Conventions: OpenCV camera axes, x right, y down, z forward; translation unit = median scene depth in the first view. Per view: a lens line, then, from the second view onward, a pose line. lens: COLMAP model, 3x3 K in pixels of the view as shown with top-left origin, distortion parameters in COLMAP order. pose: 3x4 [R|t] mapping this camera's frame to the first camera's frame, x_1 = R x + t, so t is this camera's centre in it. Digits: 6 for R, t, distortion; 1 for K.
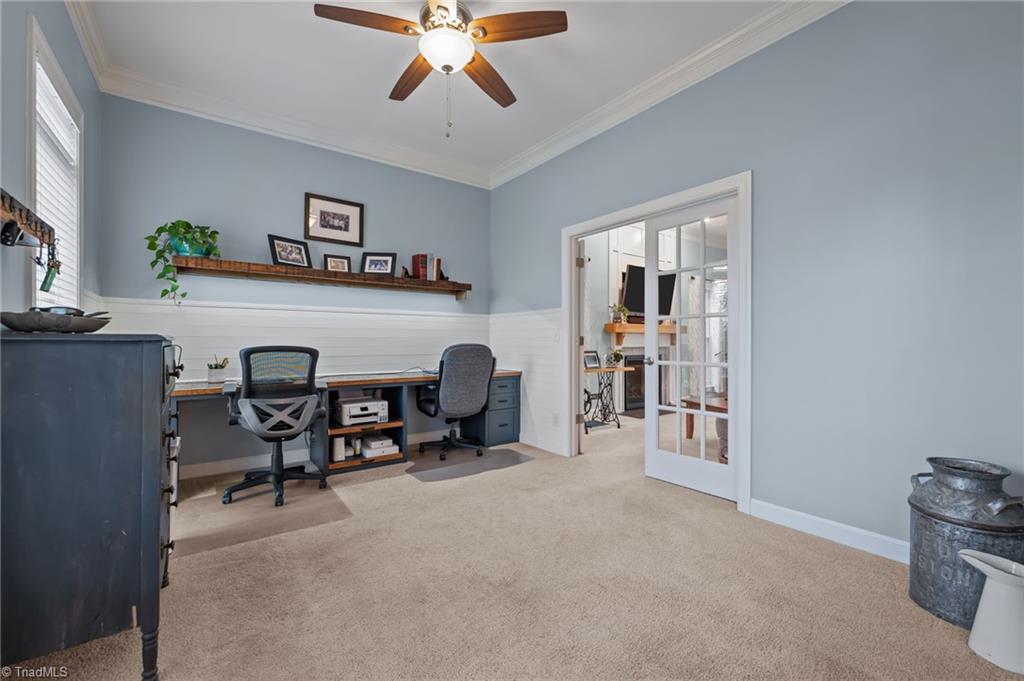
lens RADIAL K [[418.0, 0, 507.7], [0, 418.0, 341.8], [0, 0, 1]] dist [-0.004136, -0.000343]
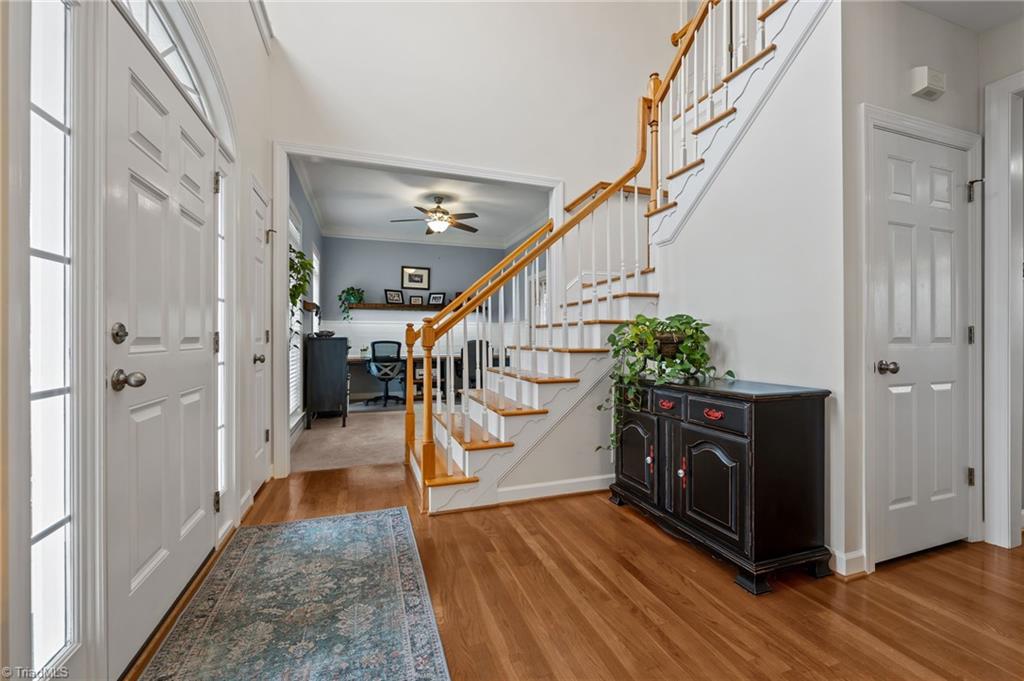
lens RADIAL K [[418.0, 0, 512.4], [0, 418.0, 338.8], [0, 0, 1]] dist [-0.004136, -0.000343]
pose [[0.958917, 0.003131, -0.283671, 0.732401], [-0.002824, 0.999995, 0.001491, -0.006548], [0.283674, -0.000628, 0.958921, -0.961812]]
